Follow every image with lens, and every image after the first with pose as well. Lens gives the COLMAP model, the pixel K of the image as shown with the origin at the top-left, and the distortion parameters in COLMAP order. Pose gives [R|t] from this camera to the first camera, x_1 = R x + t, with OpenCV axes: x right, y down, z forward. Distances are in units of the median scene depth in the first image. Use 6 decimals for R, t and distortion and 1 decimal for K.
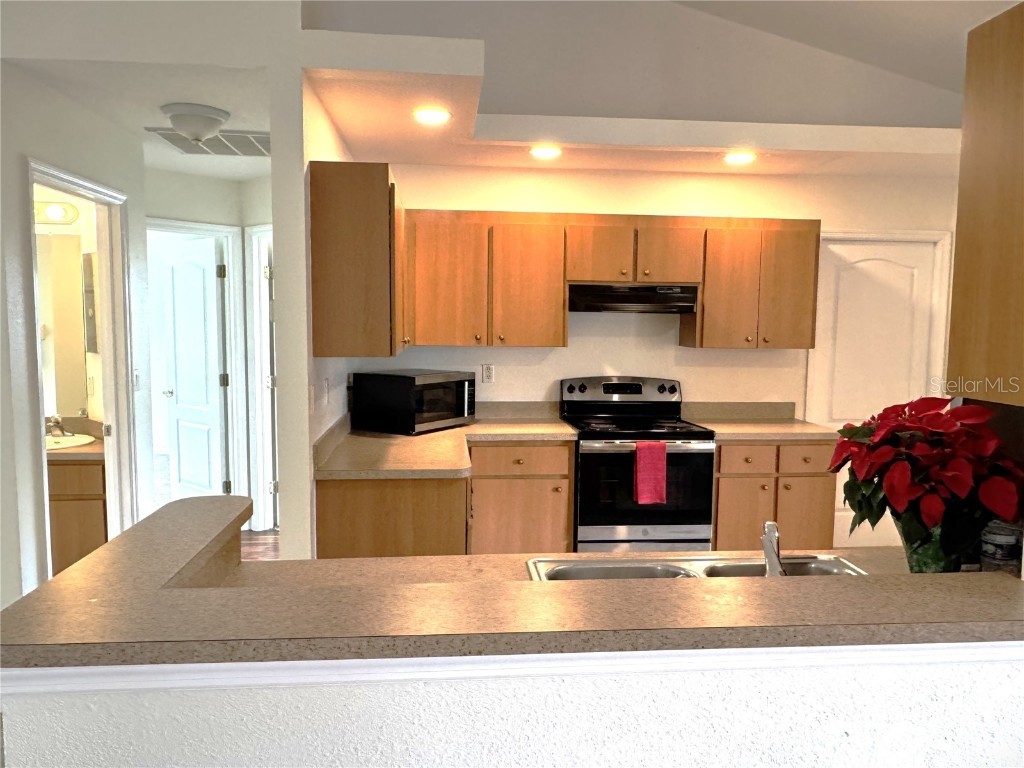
lens RADIAL K [[723.1, 0, 509.7], [0, 723.1, 383.4], [0, 0, 1]] dist [0.007653, -0.000048]
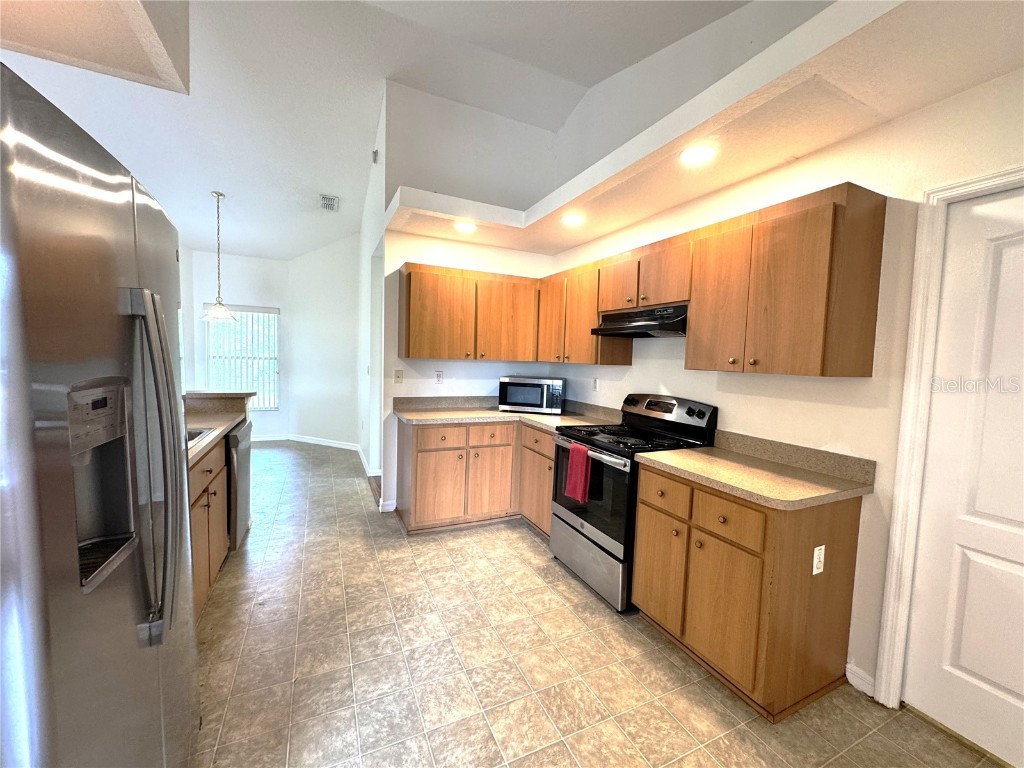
lens RADIAL K [[410.6, 0, 512.9], [0, 410.6, 382.4], [0, 0, 1]] dist [-0.000918, 0.000394]
pose [[0.340136, 0.061259, -0.938379, 0.694812], [-0.110221, 0.993595, 0.024912, -0.020999], [0.933894, 0.094955, 0.344710, 0.611536]]
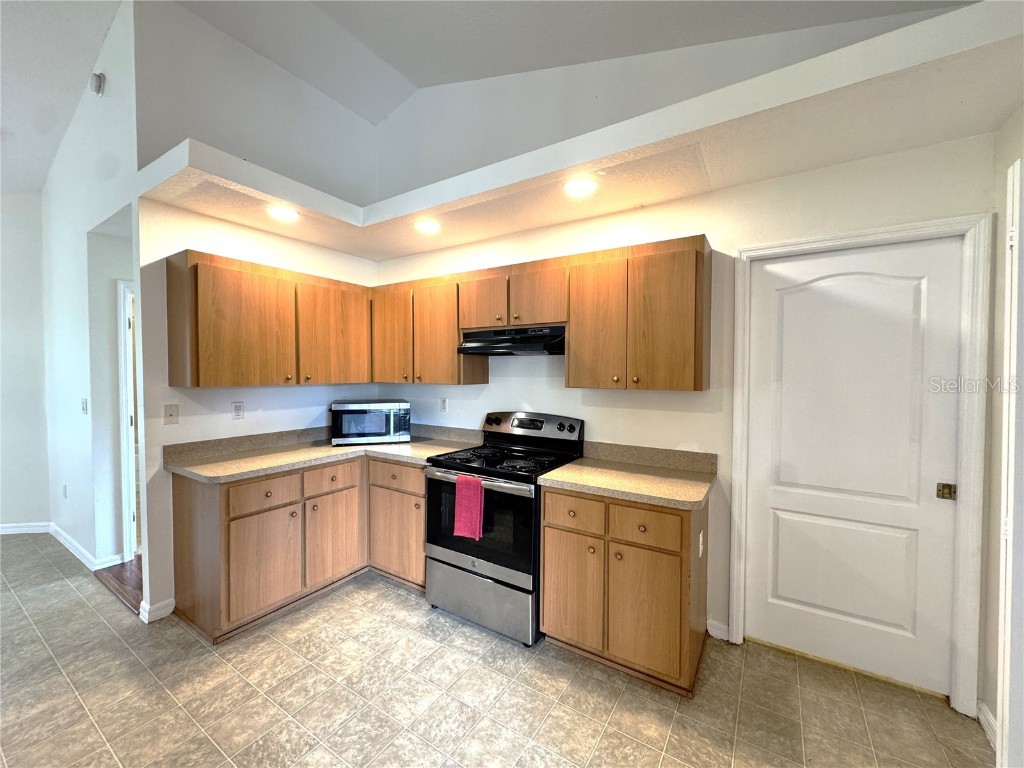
lens RADIAL K [[410.6, 0, 513.5], [0, 410.6, 382.3], [0, 0, 1]] dist [-0.000918, 0.000394]
pose [[0.787849, 0.008818, -0.615805, 0.553133], [-0.048073, 0.997727, -0.047217, -0.026849], [0.613989, 0.066803, 0.786482, 0.519933]]
